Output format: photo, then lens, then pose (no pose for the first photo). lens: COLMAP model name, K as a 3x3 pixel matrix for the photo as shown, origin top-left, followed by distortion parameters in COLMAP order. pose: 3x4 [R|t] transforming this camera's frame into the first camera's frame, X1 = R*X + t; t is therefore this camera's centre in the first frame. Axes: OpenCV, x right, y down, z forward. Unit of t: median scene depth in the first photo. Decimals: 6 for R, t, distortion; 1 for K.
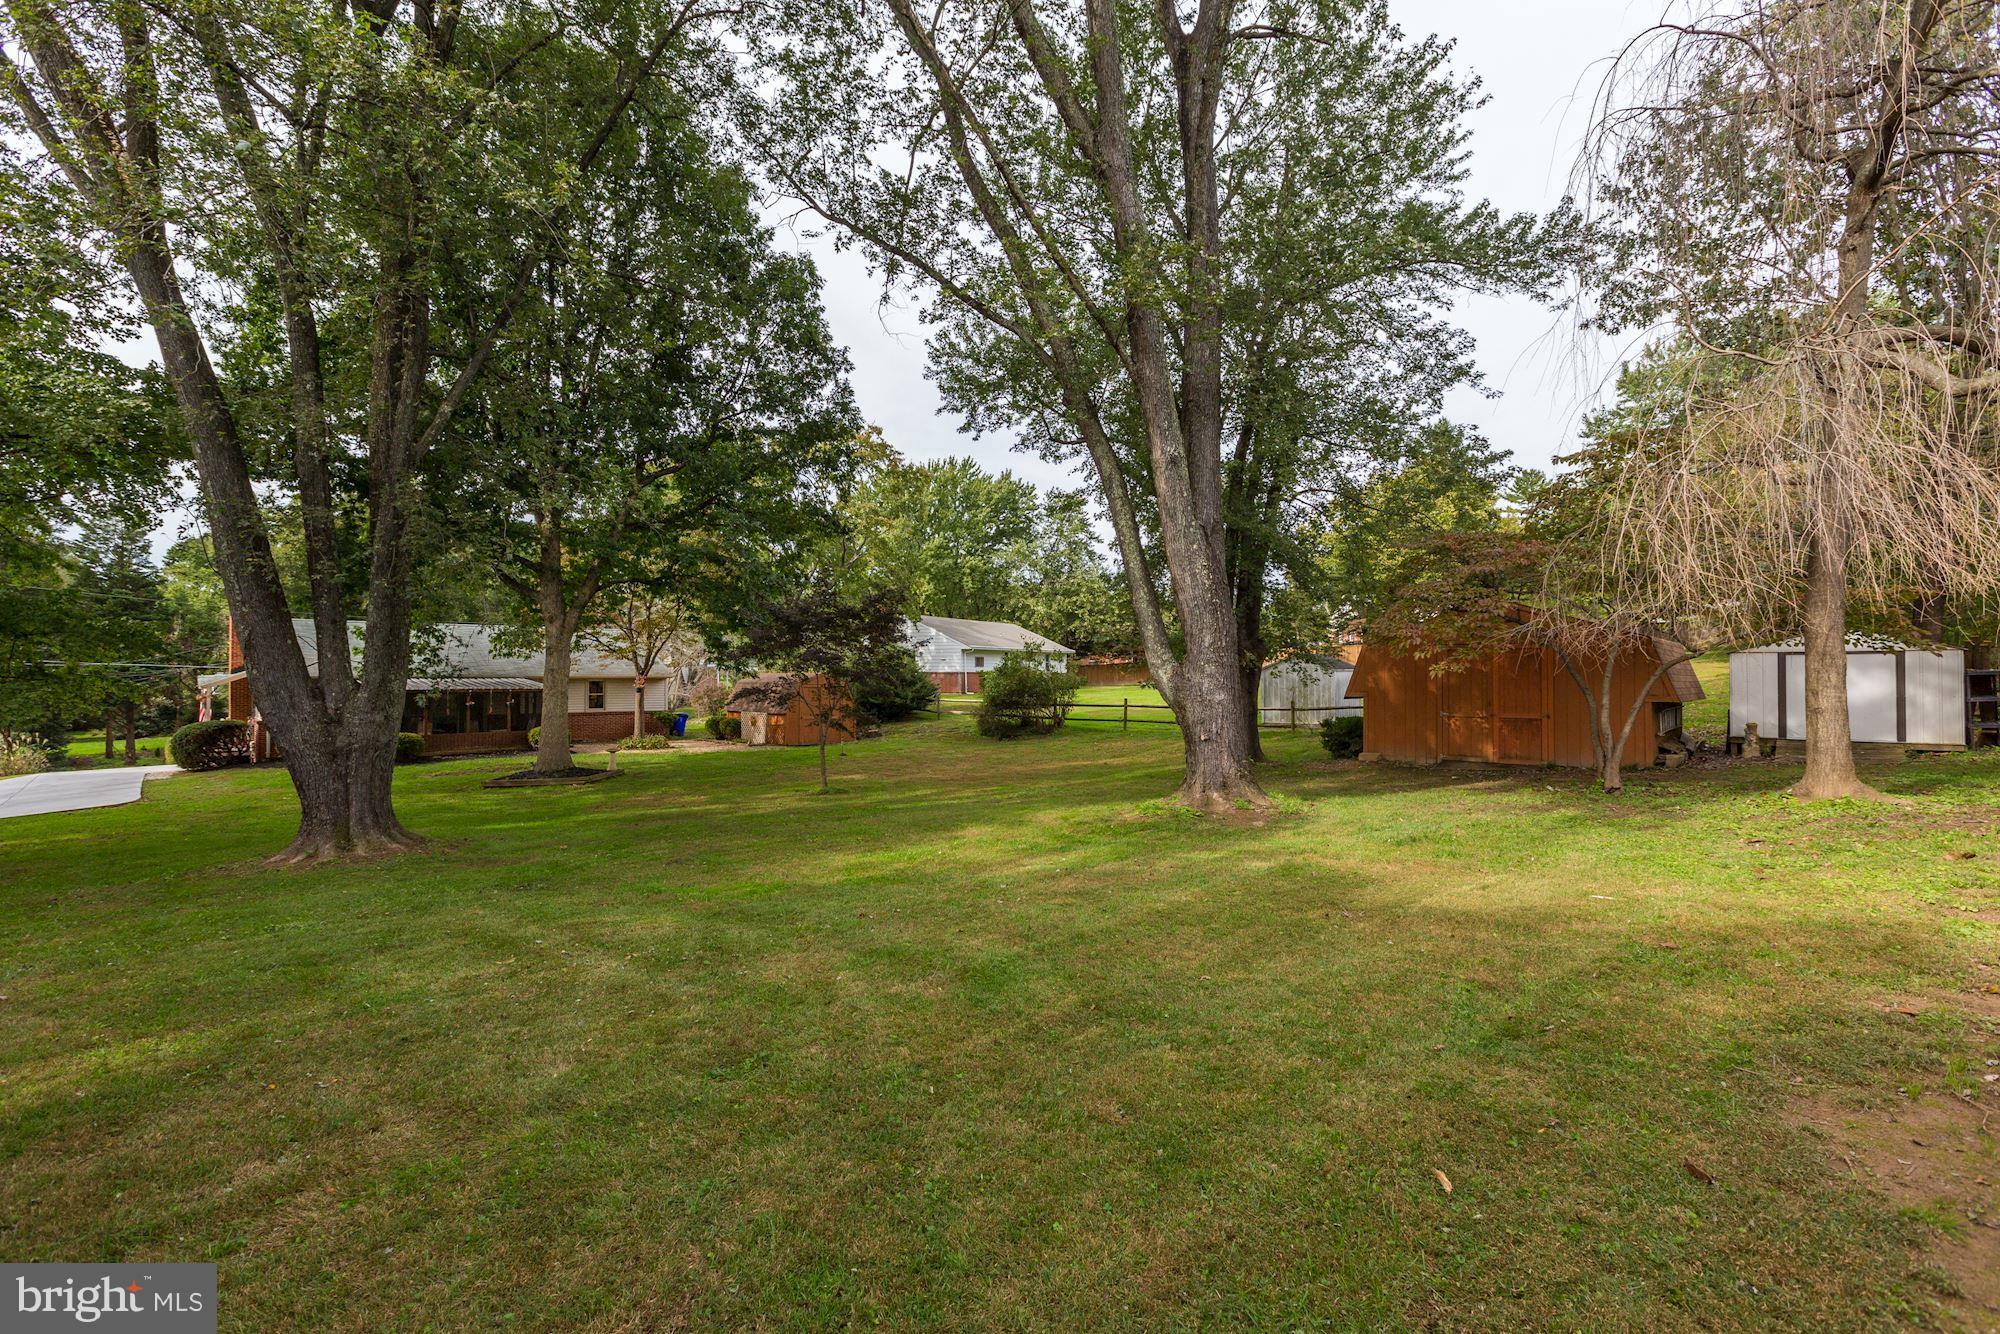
lens RADIAL K [[929.8, 0, 1000.0], [0, 929.8, 667.0], [0, 0, 1]] dist [-0.020804, 0.000144]
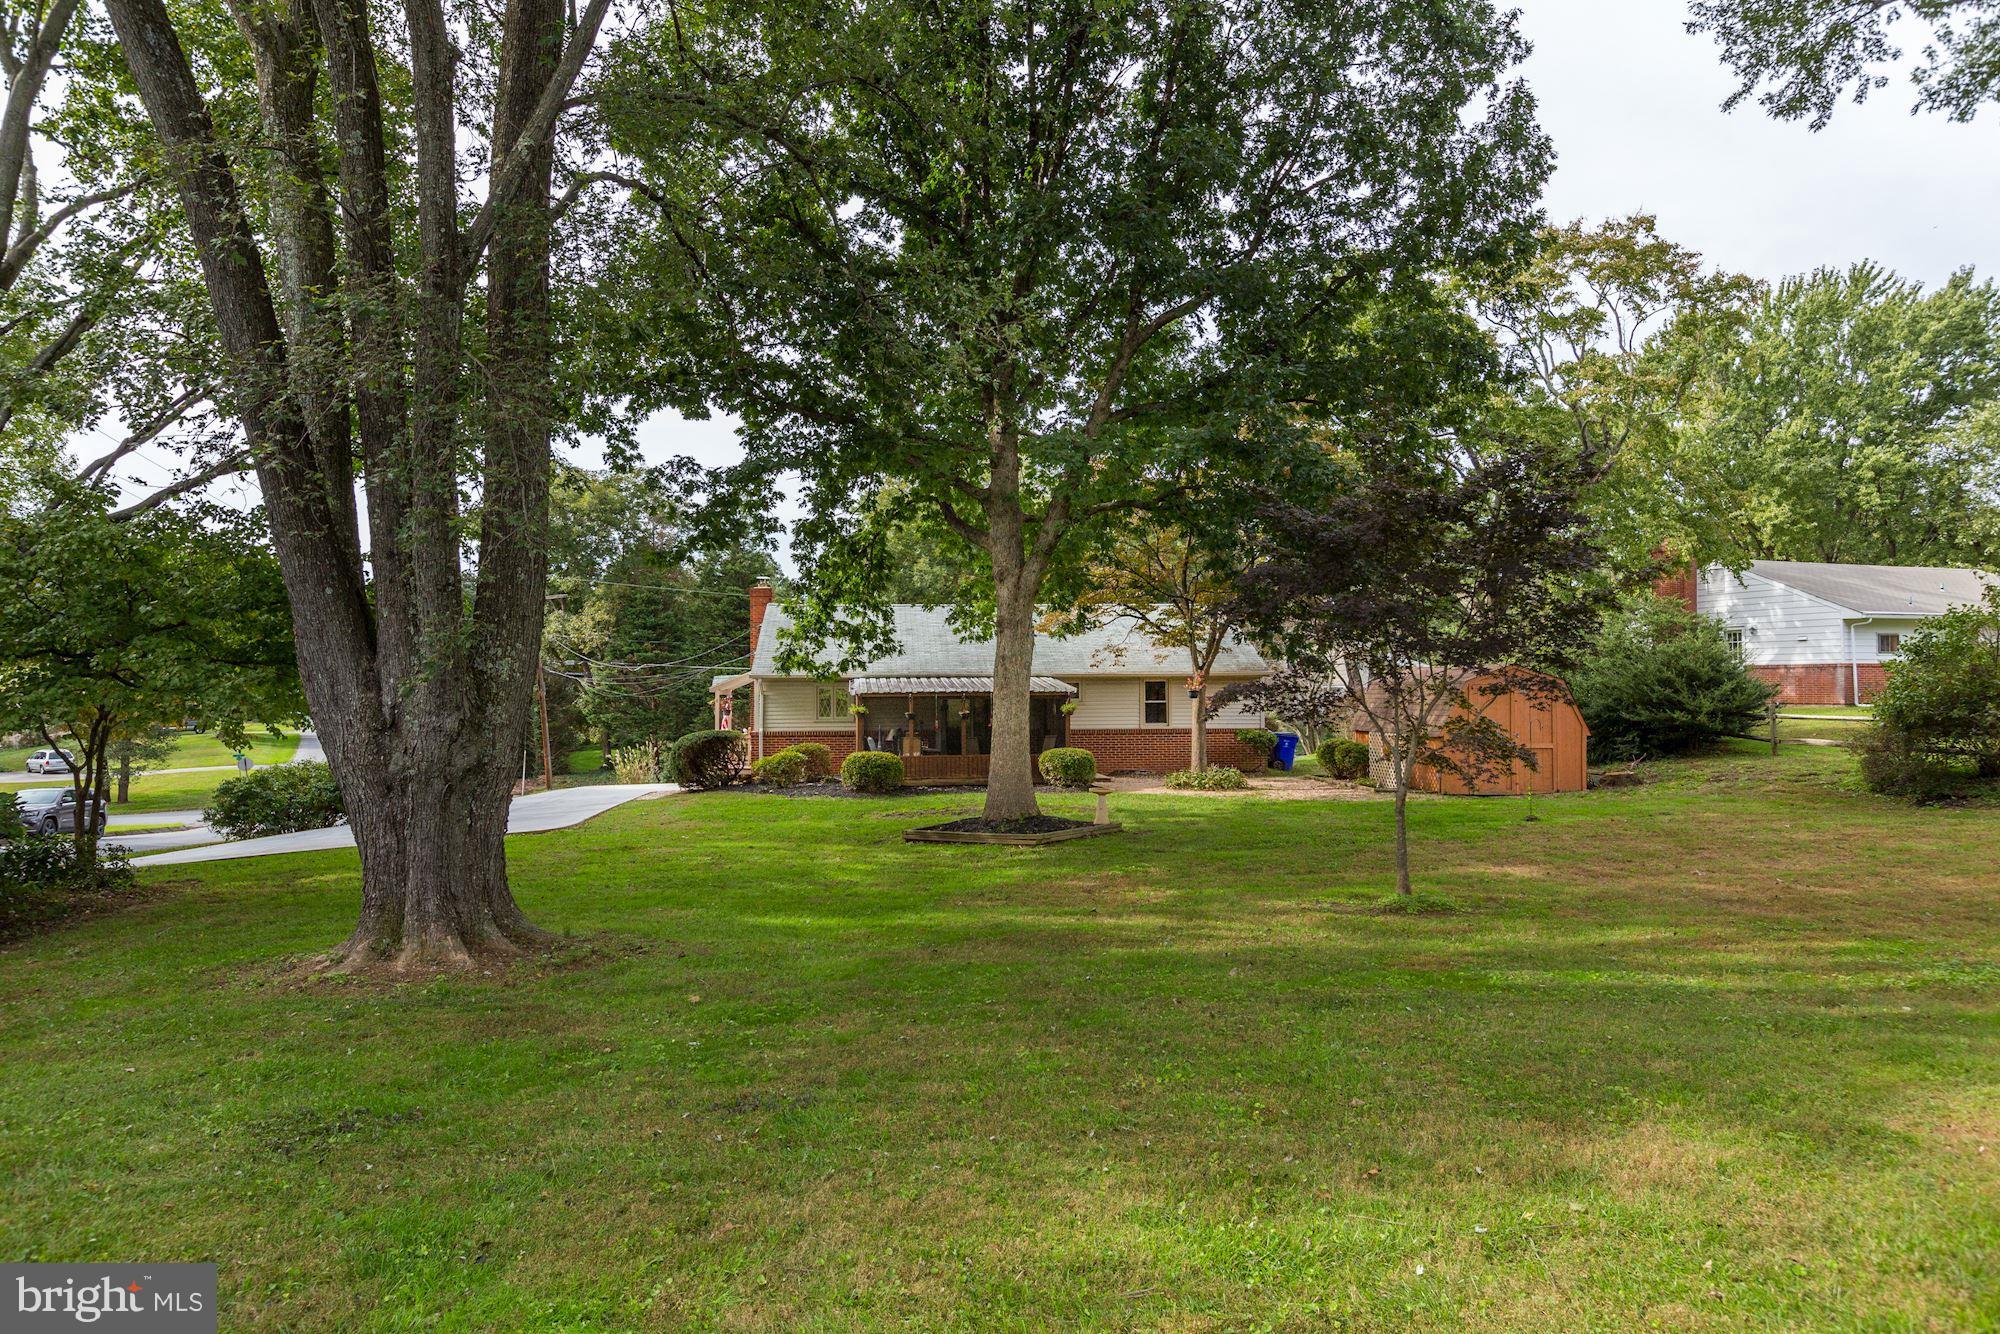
lens RADIAL K [[1233.4, 0, 1000.0], [0, 1233.4, 667.0], [0, 0, 1]] dist [-0.015749, 0.000062]
pose [[0.780745, -0.013671, -0.624700, 0.022209], [0.009564, 0.999905, -0.009929, 0.012631], [0.624776, 0.001777, 0.780802, 0.247460]]
